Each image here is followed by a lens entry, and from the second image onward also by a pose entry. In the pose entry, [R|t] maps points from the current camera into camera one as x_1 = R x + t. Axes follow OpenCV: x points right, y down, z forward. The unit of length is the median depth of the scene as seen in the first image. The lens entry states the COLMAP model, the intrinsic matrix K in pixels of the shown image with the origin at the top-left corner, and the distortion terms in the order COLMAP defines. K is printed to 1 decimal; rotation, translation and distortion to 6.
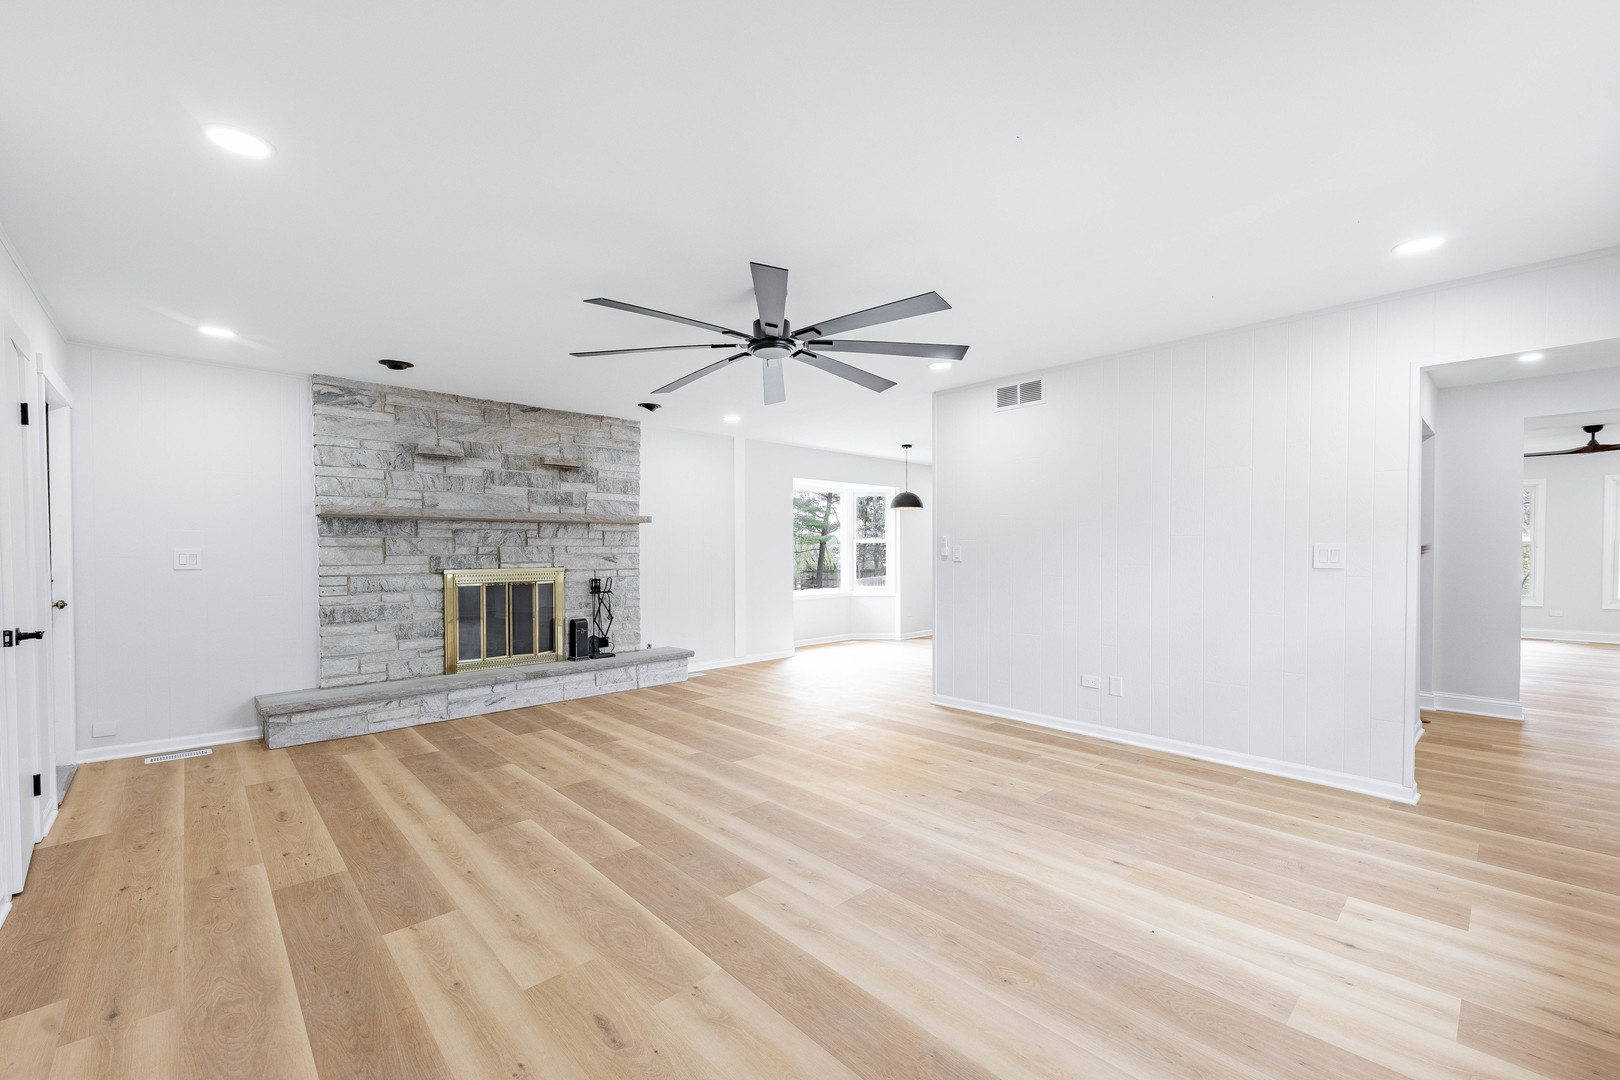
lens RADIAL K [[658.1, 0, 810.4], [0, 658.1, 565.8], [0, 0, 1]] dist [0.014568, -0.005340]
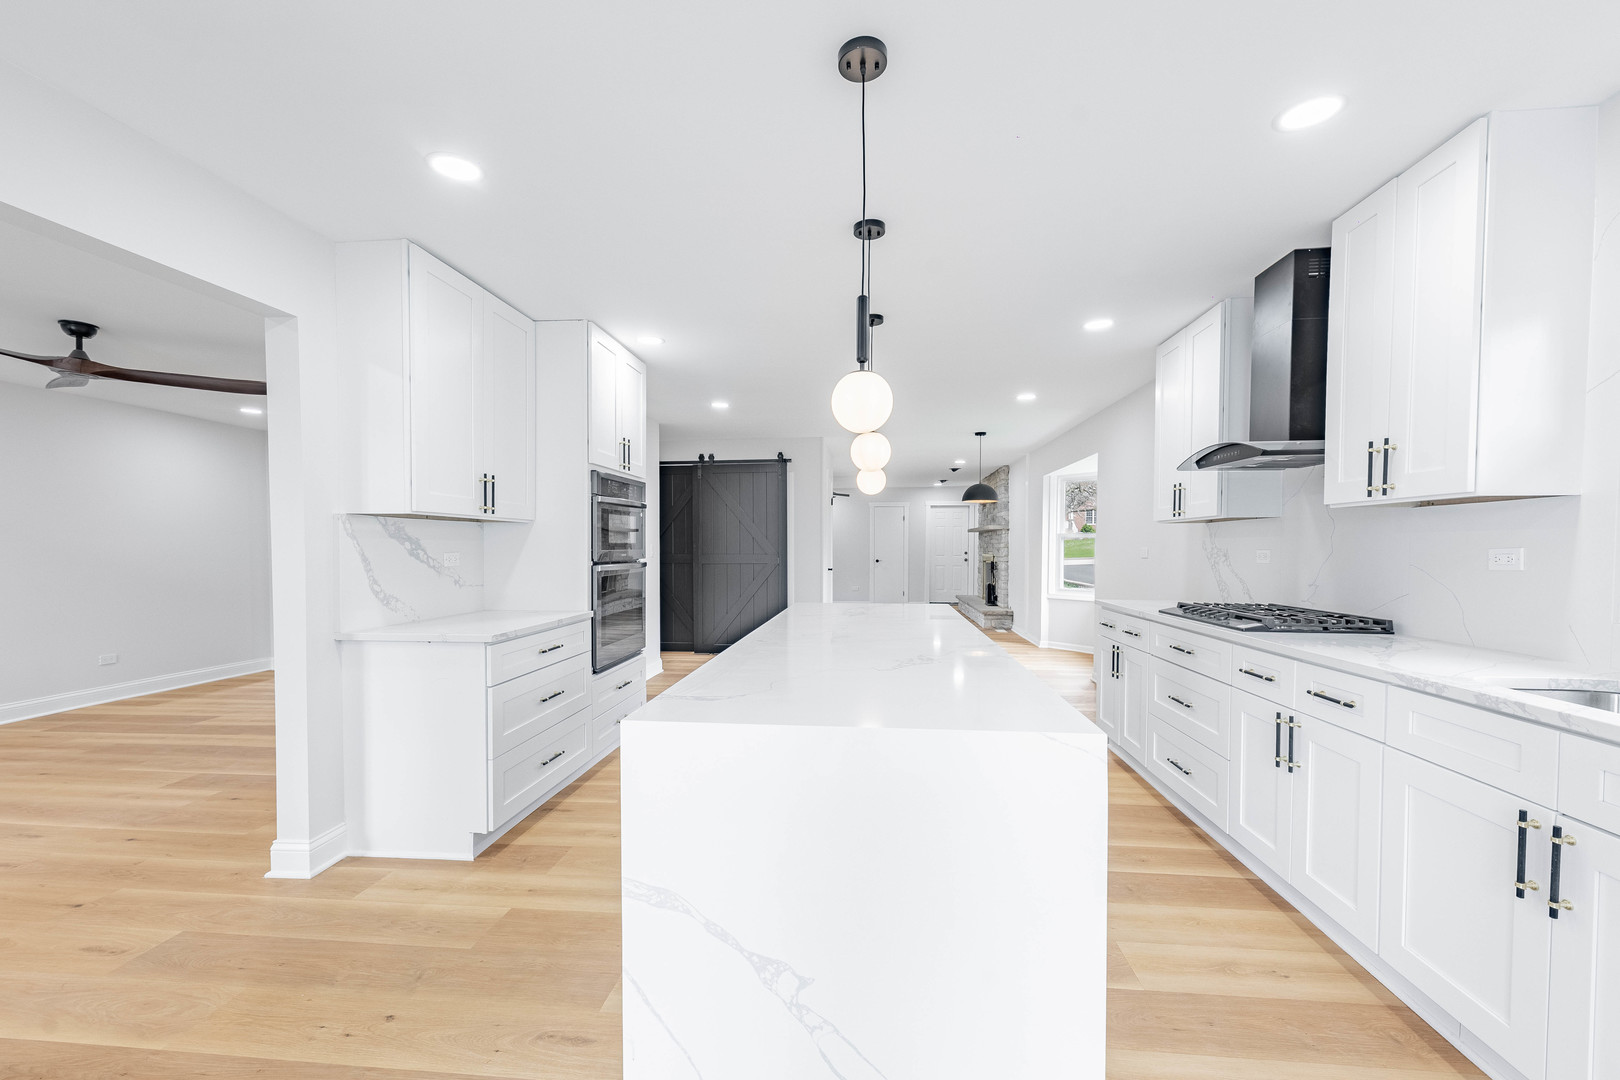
lens RADIAL K [[658.1, 0, 810.4], [0, 658.1, 565.8], [0, 0, 1]] dist [0.014568, -0.005340]
pose [[-0.754958, 0.025841, -0.655263, 1.566392], [-0.008969, 0.998723, 0.049719, -0.067307], [0.655711, 0.043413, -0.753763, 2.592184]]
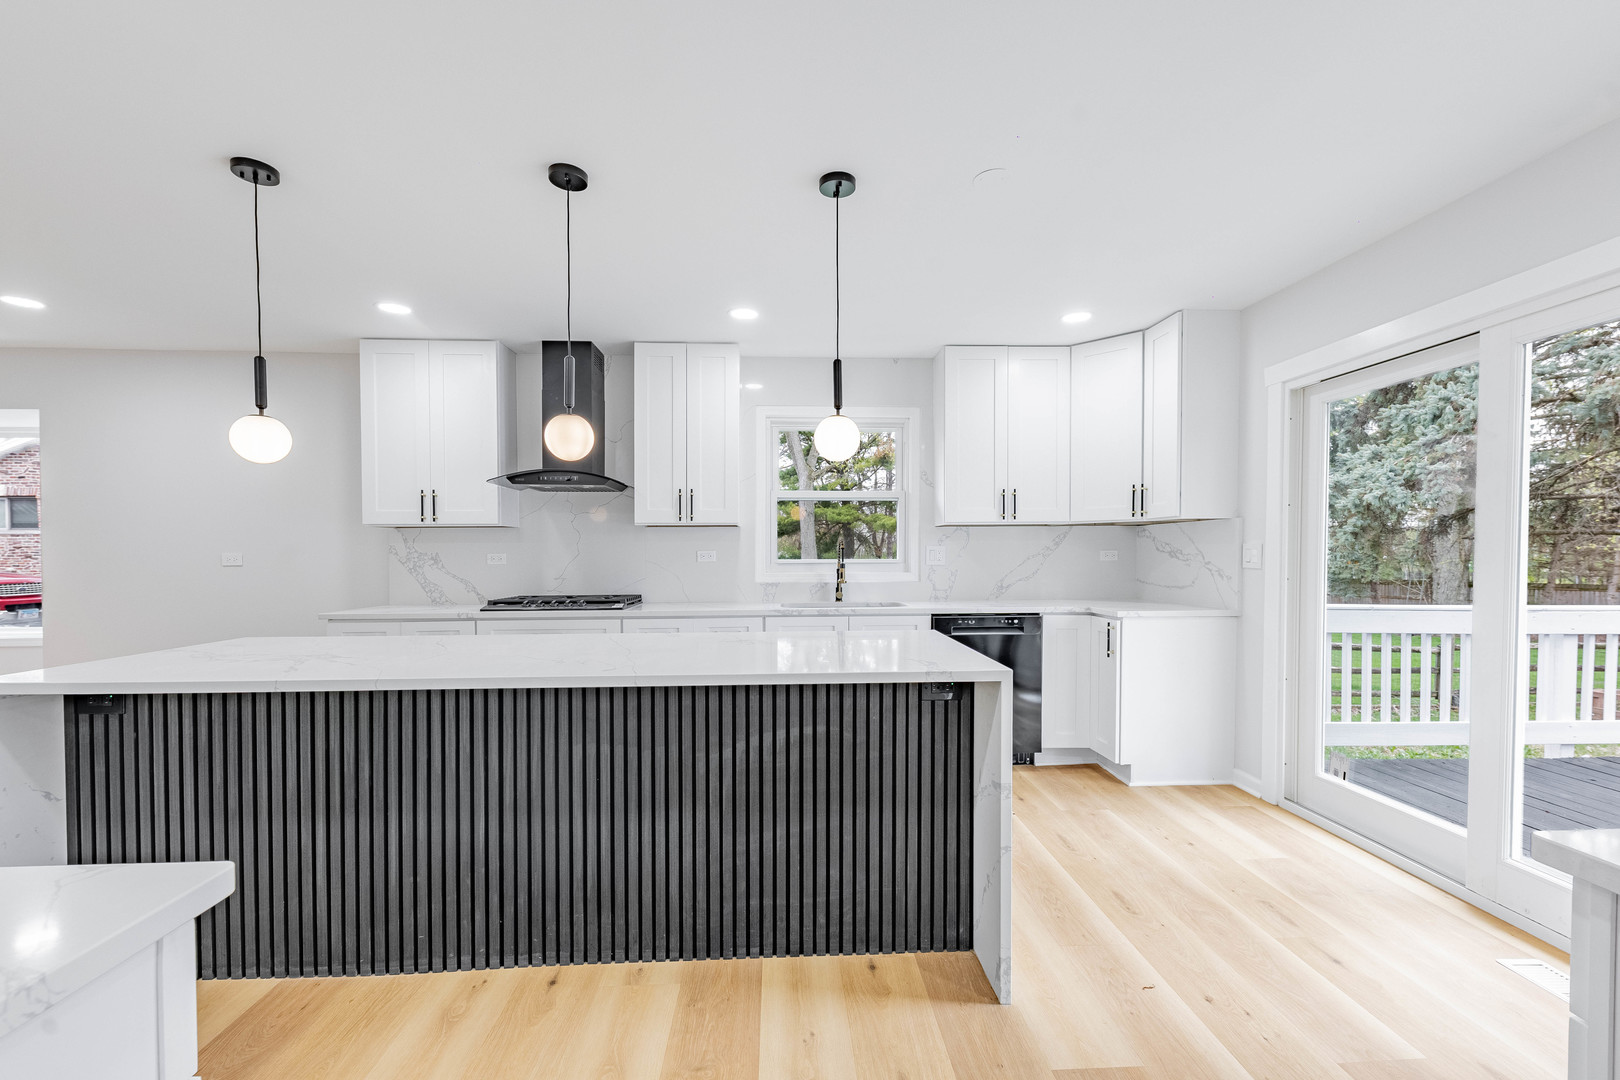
lens RADIAL K [[659.4, 0, 812.5], [0, 659.4, 558.0], [0, 0, 1]] dist [-0.000541, 0.000172]
pose [[0.764041, 0.009446, -0.645098, 1.603262], [-0.014851, 0.999885, -0.002948, -0.049991], [0.644997, 0.011833, 0.764094, 1.960072]]
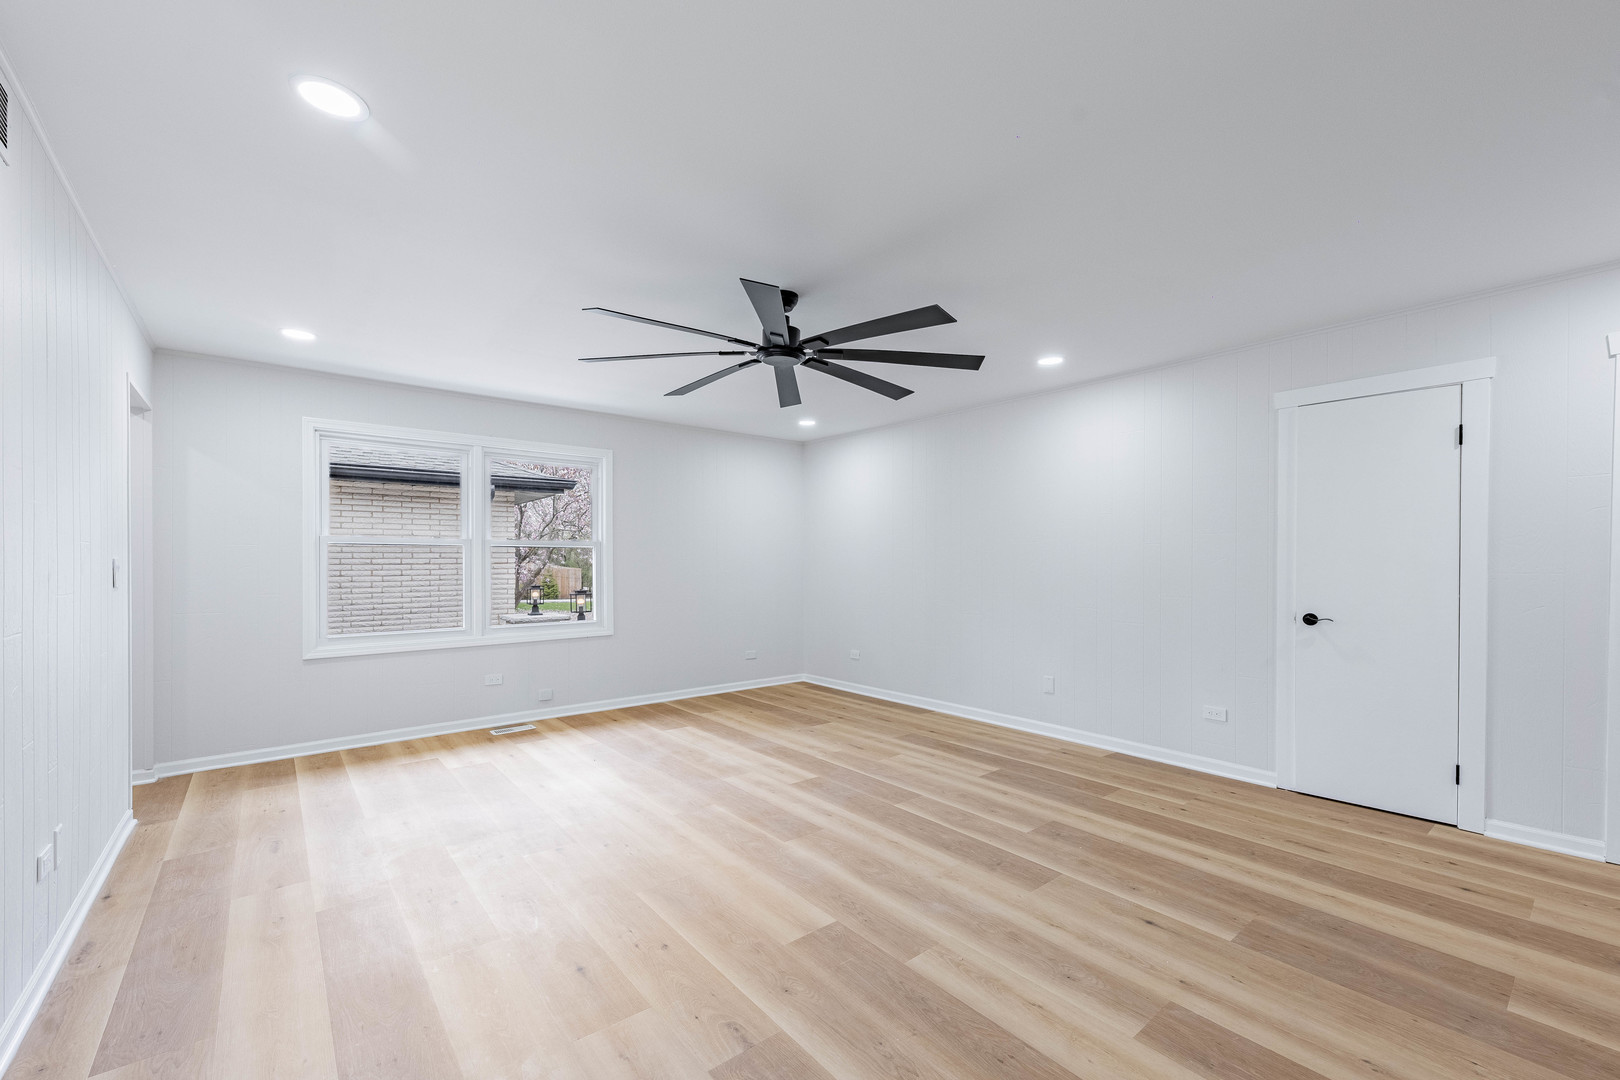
lens RADIAL K [[658.1, 0, 810.4], [0, 658.1, 565.8], [0, 0, 1]] dist [0.014568, -0.005340]
pose [[-0.997619, 0.005422, 0.068746, -0.114001], [0.007545, 0.999501, 0.030658, -0.031862], [-0.068546, 0.031104, -0.997163, 1.319862]]
